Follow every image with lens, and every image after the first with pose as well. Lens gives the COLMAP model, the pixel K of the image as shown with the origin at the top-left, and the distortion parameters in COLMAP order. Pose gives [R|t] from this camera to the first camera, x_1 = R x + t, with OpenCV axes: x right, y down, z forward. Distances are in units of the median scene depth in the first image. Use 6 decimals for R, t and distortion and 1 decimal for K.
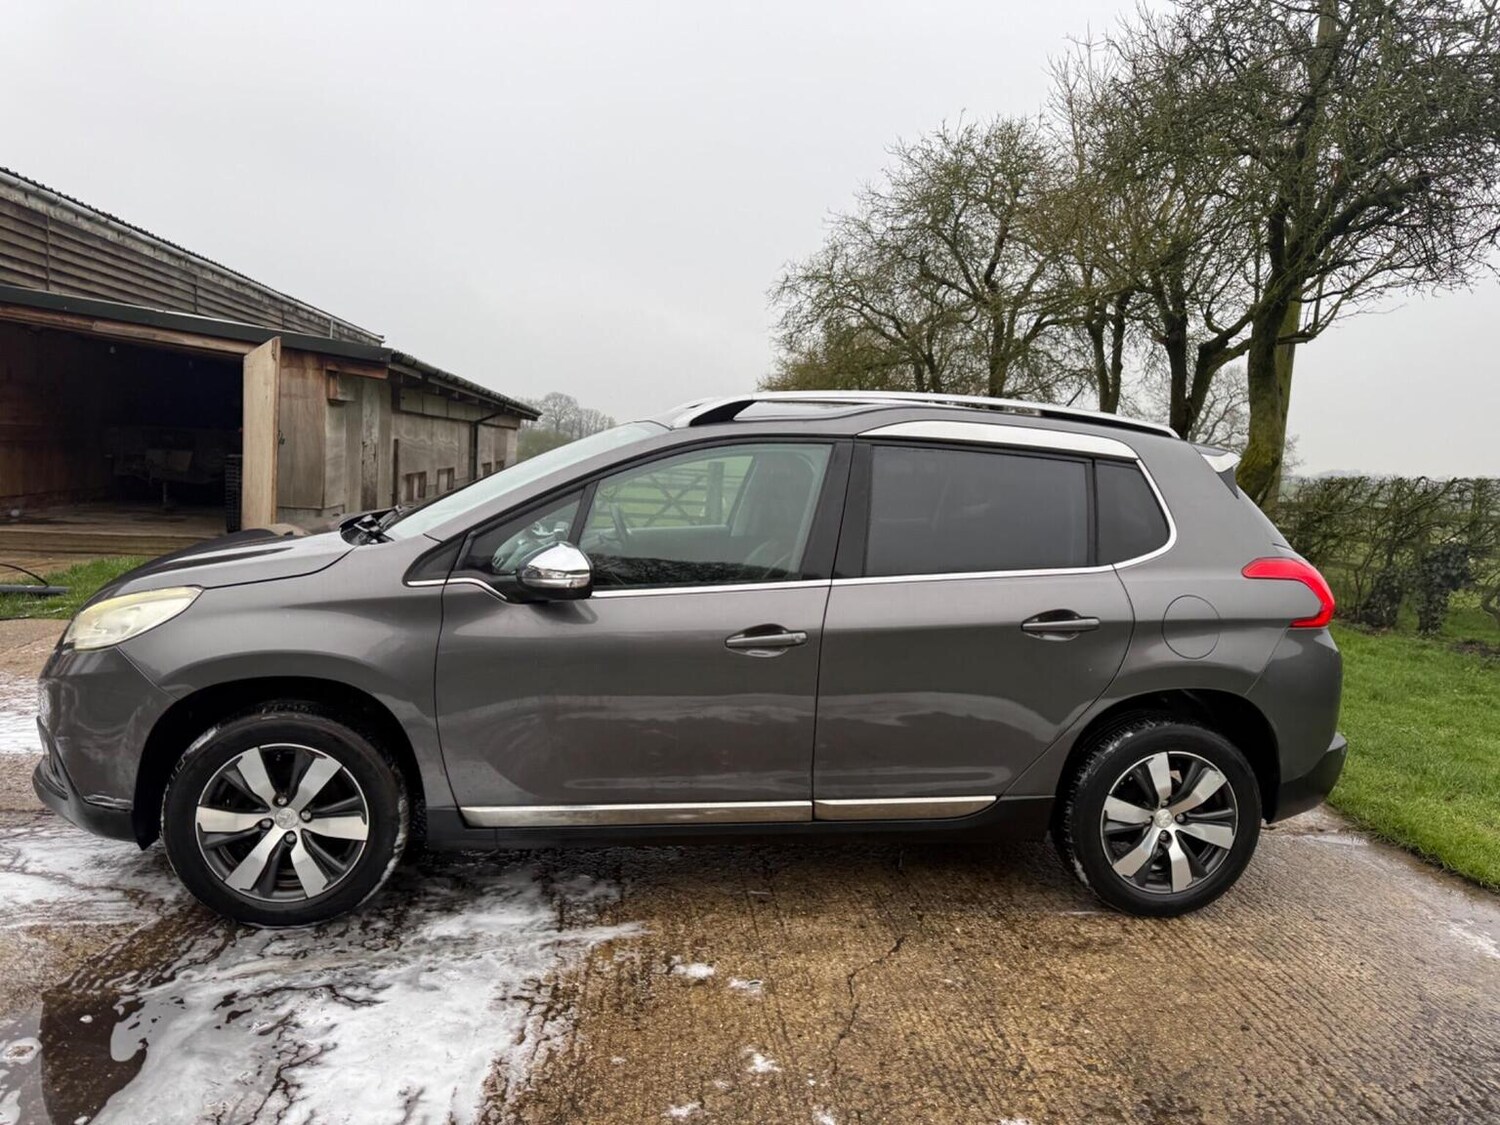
lens RADIAL K [[1058.4, 0, 745.7], [0, 1058.4, 554.1], [0, 0, 1]] dist [0.034512, -0.036617]
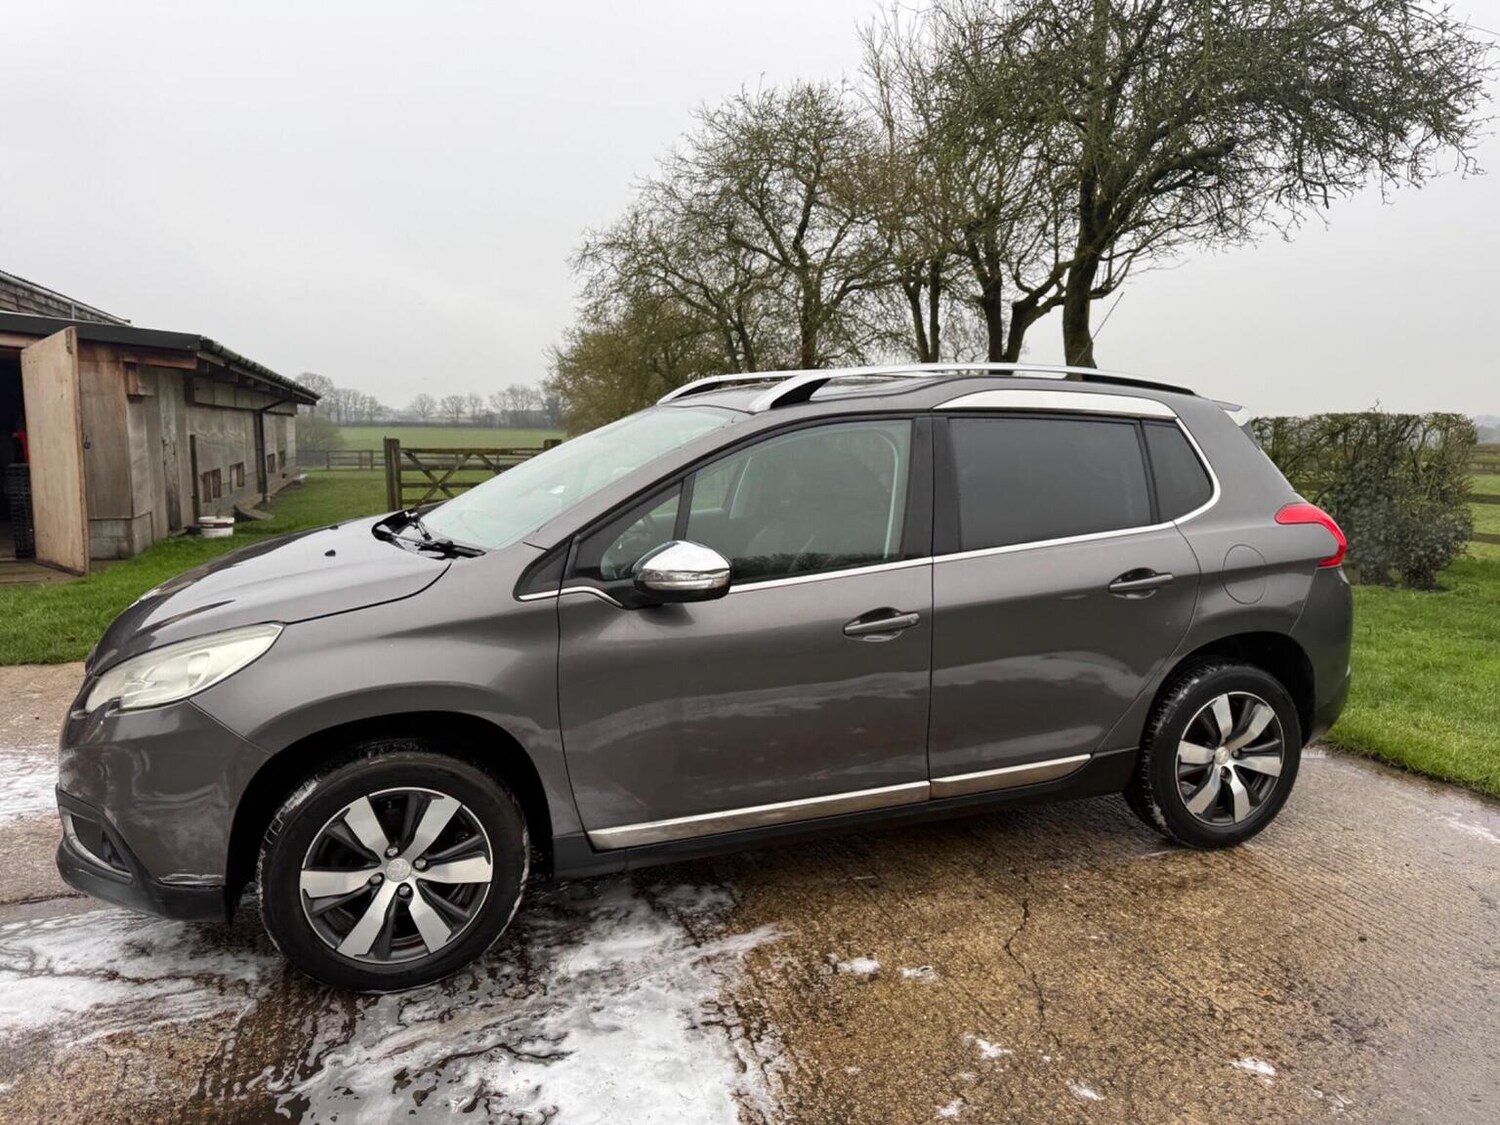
lens RADIAL K [[1058.4, 0, 745.7], [0, 1058.4, 554.1], [0, 0, 1]] dist [0.034512, -0.036617]
pose [[0.976665, -0.078899, 0.199752, -0.287749], [0.073015, 0.996657, 0.036665, -0.027799], [-0.201977, -0.021224, 0.979160, 0.062533]]
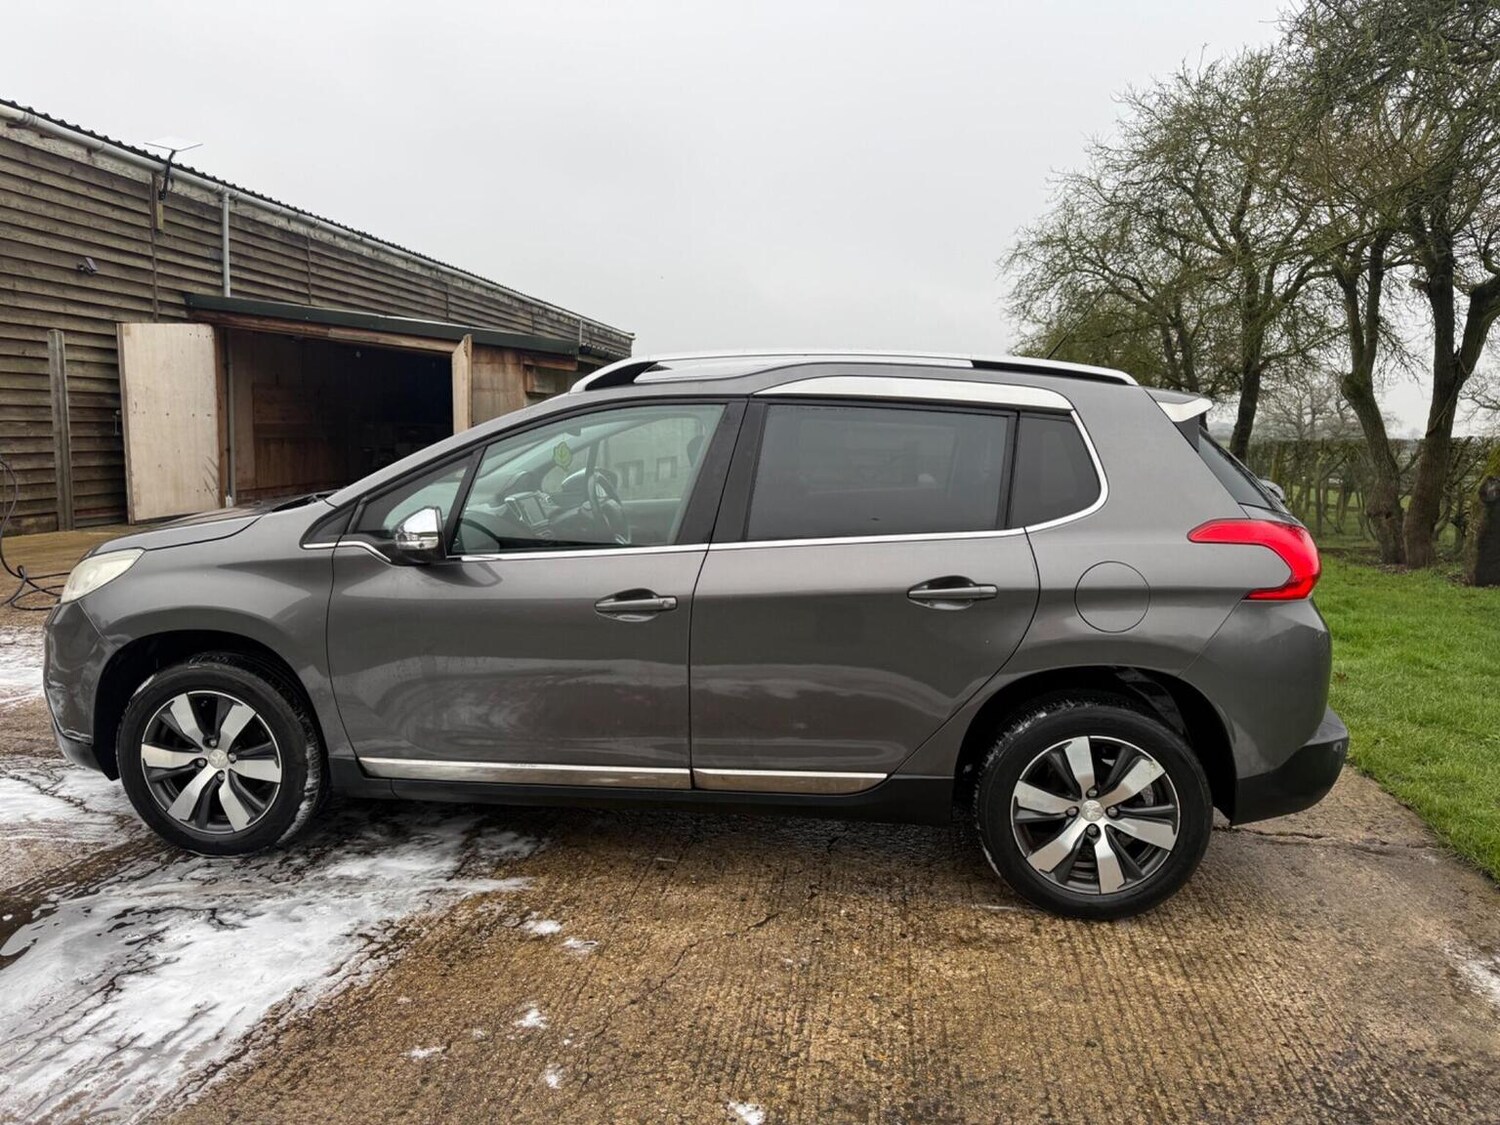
lens RADIAL K [[1059.9, 0, 748.8], [0, 1059.9, 564.1], [0, 0, 1]] dist [0.033066, -0.034702]
pose [[0.967915, 0.003568, -0.251253, 0.360399], [0.002057, 0.999753, 0.022121, 0.021454], [0.251270, -0.021928, 0.967669, 0.067806]]
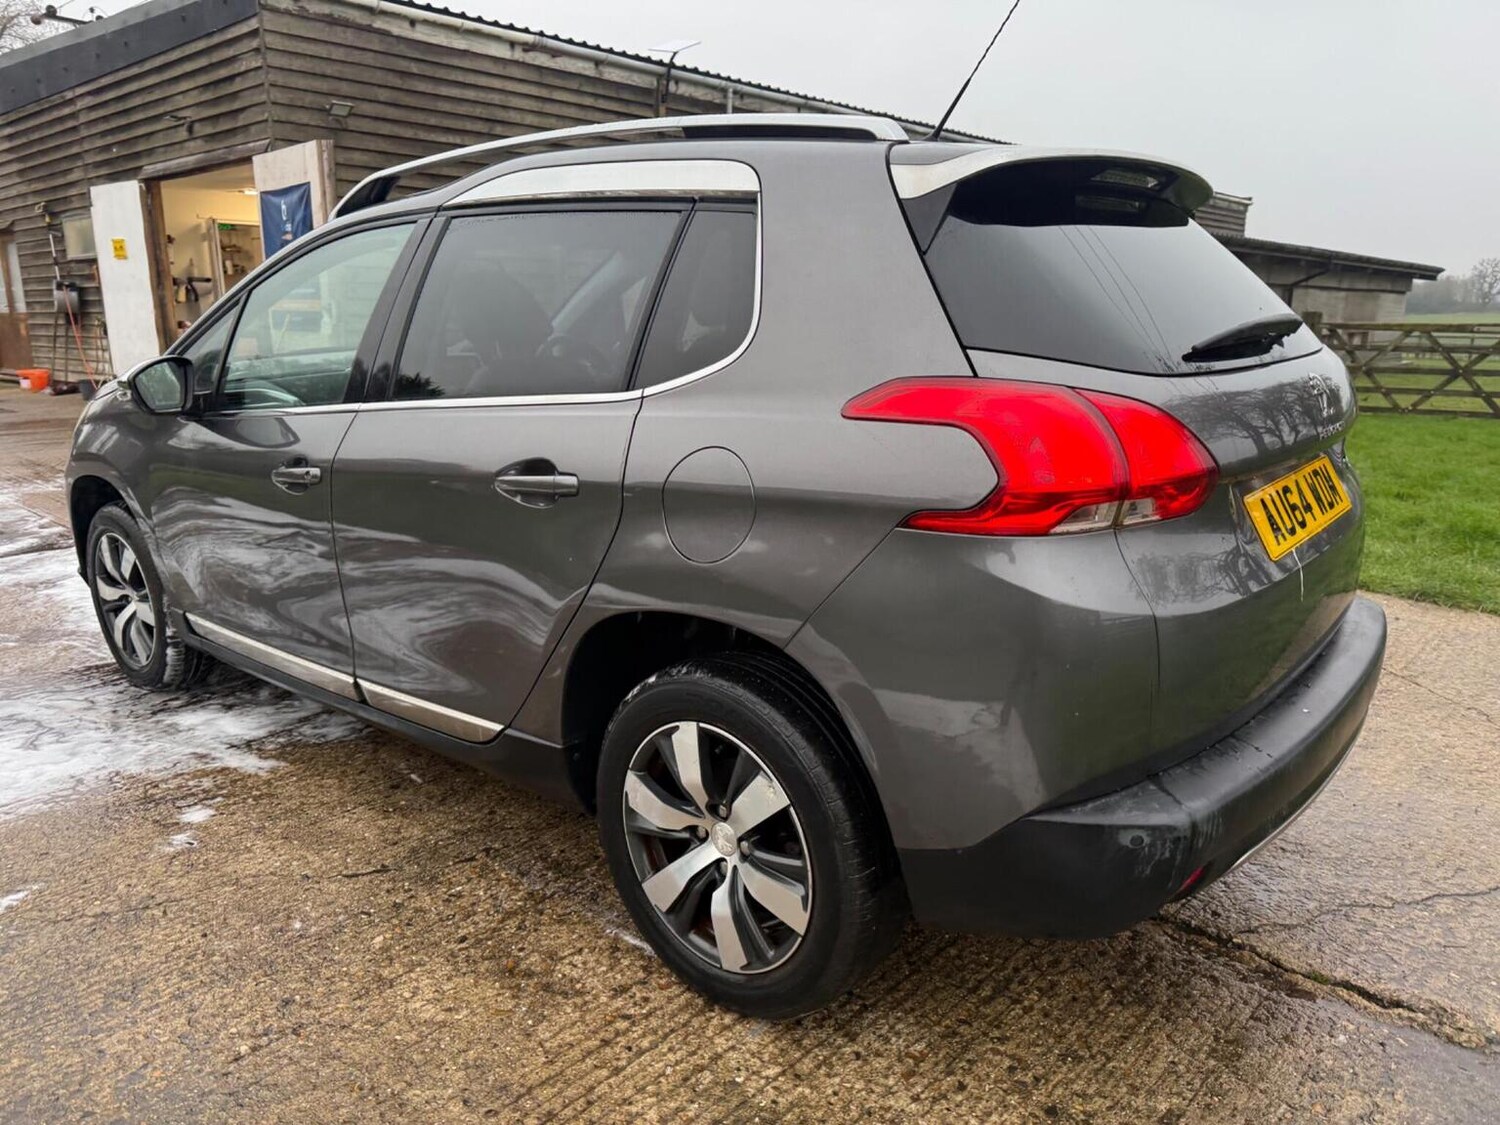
lens RADIAL K [[1064.9, 0, 744.8], [0, 1064.9, 562.3], [0, 0, 1]] dist [0.031301, -0.039193]
pose [[0.660641, 0.118631, -0.741269, 0.860262], [-0.036951, 0.991377, 0.125726, 0.031269], [0.749792, -0.055670, 0.659328, 0.684131]]
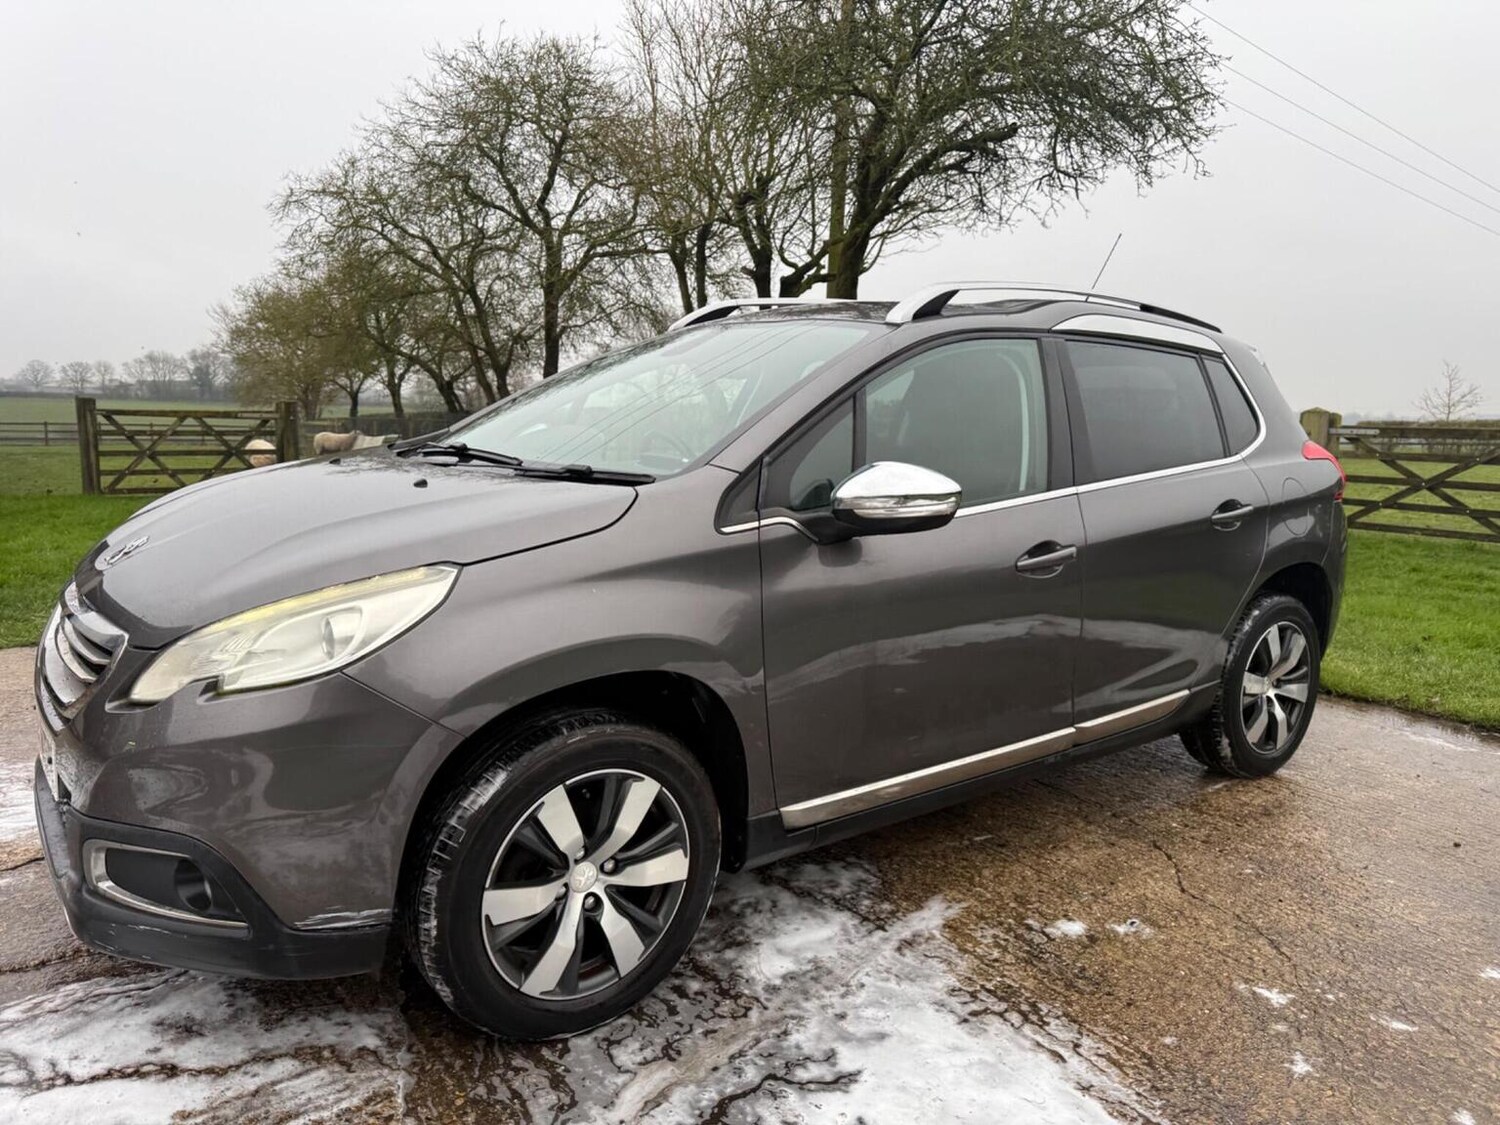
lens RADIAL K [[1058.4, 0, 745.7], [0, 1058.4, 554.1], [0, 0, 1]] dist [0.034512, -0.036617]
pose [[0.876617, -0.104105, 0.469793, -0.612582], [0.077297, 0.994103, 0.076057, -0.010139], [-0.474941, -0.030359, 0.879494, 0.317720]]
